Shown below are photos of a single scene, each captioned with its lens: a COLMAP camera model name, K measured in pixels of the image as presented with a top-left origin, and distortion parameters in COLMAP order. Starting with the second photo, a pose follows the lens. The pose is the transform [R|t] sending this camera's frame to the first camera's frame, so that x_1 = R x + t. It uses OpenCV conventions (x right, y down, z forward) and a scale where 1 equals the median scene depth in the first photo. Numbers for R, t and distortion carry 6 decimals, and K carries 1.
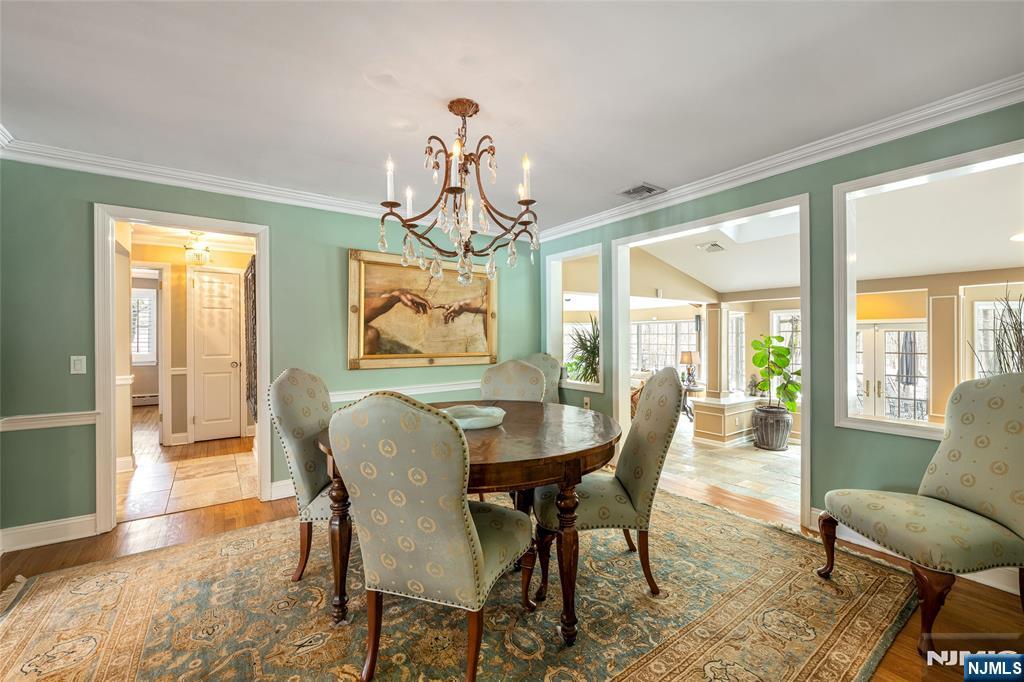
lens RADIAL K [[408.2, 0, 508.3], [0, 408.2, 336.5], [0, 0, 1]] dist [-0.000245, -0.000610]
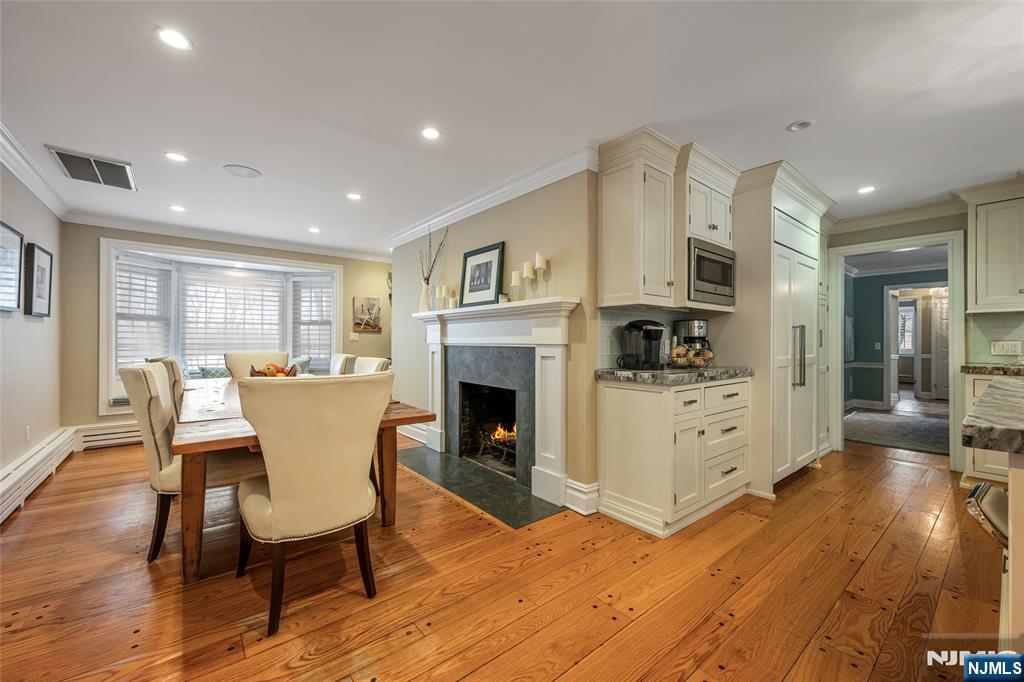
lens RADIAL K [[408.2, 0, 516.5], [0, 408.2, 342.7], [0, 0, 1]] dist [-0.000245, -0.000610]
pose [[0.061566, 0.007482, -0.998075, 0.950548], [-0.004173, 0.999965, 0.007238, 0.023690], [0.998094, 0.003720, 0.061595, -0.987852]]
